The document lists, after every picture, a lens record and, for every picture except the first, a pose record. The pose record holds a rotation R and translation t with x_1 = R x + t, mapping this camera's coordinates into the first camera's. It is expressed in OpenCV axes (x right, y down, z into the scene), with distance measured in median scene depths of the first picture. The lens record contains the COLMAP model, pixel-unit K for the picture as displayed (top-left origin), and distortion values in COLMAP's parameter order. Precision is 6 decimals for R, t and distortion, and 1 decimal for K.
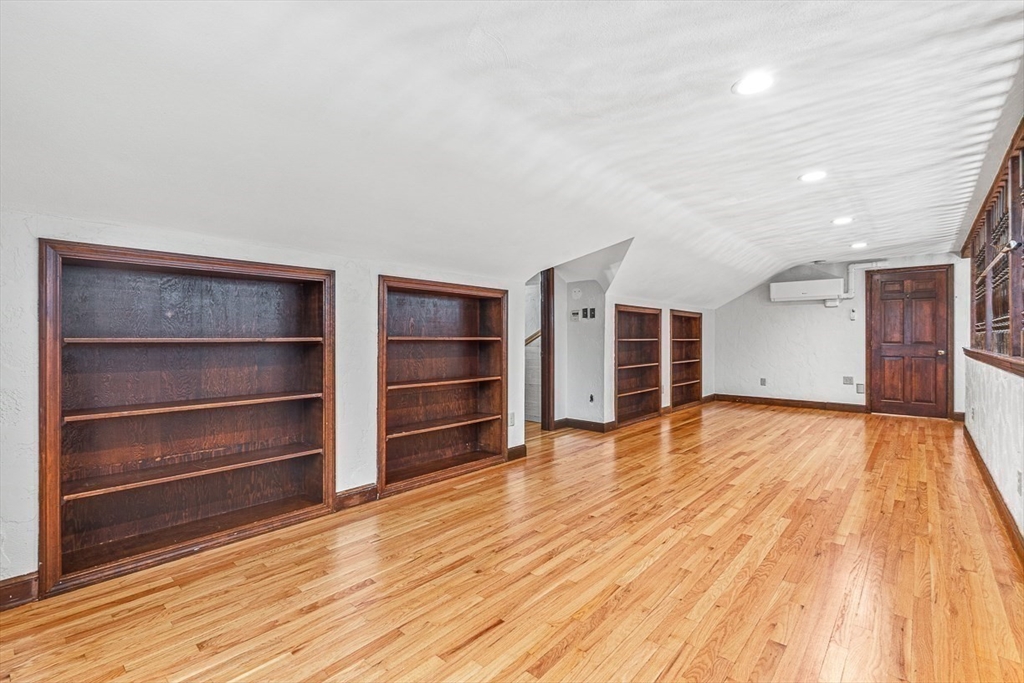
lens RADIAL K [[458.4, 0, 507.0], [0, 458.4, 338.5], [0, 0, 1]] dist [0.000047, -0.001926]
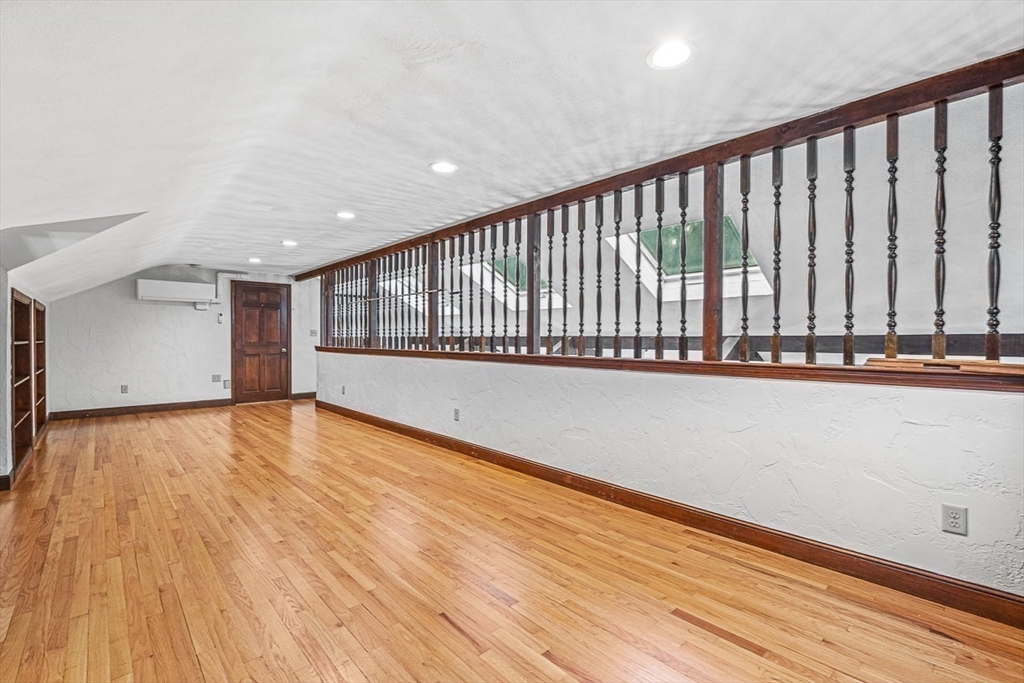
lens RADIAL K [[458.4, 0, 506.4], [0, 458.4, 341.3], [0, 0, 1]] dist [0.000047, -0.001926]
pose [[0.109152, -0.005590, 0.994009, -0.559822], [0.000206, 0.999984, 0.005601, -0.005501], [-0.994025, -0.000406, 0.109151, 0.402738]]
